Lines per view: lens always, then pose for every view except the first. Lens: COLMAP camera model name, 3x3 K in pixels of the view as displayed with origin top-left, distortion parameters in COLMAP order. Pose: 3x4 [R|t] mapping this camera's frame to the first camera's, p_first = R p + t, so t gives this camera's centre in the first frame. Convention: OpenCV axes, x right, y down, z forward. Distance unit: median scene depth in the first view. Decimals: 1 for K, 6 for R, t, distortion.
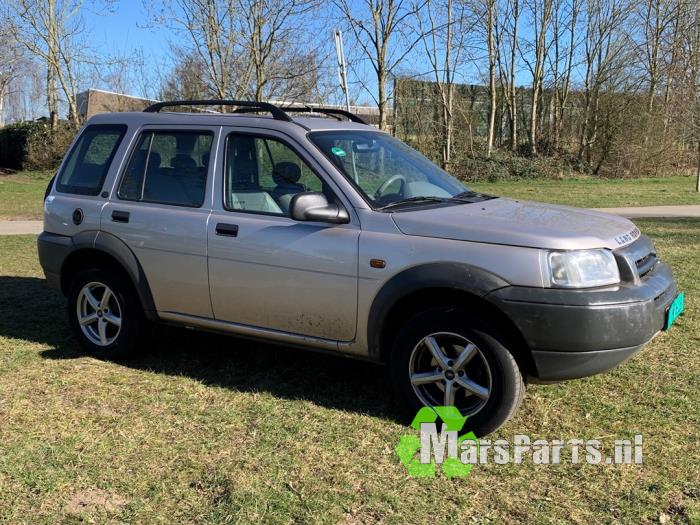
lens RADIAL K [[711.6, 0, 348.3], [0, 711.6, 278.9], [0, 0, 1]] dist [0.068892, -0.000314]
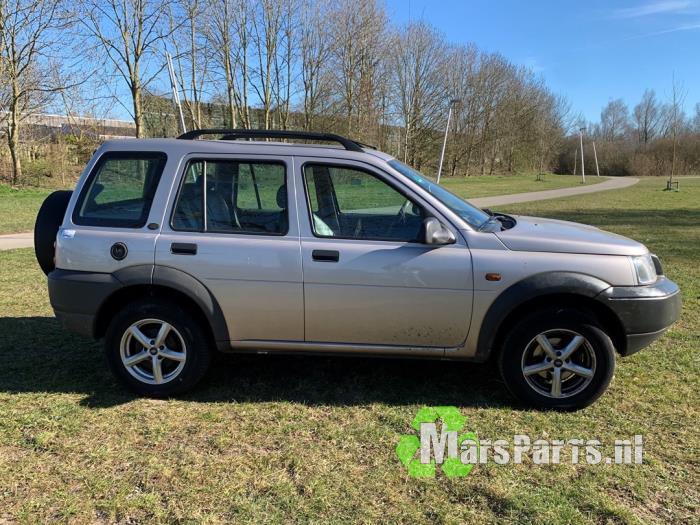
lens RADIAL K [[615.9, 0, 350.0], [0, 615.9, 262.5], [0, 0, 1]] dist [0.022340, 0.006250]
pose [[0.894553, -0.075553, 0.440531, -0.485357], [0.079683, 0.996778, 0.009146, -0.058107], [-0.439803, 0.026921, 0.897691, 0.153415]]
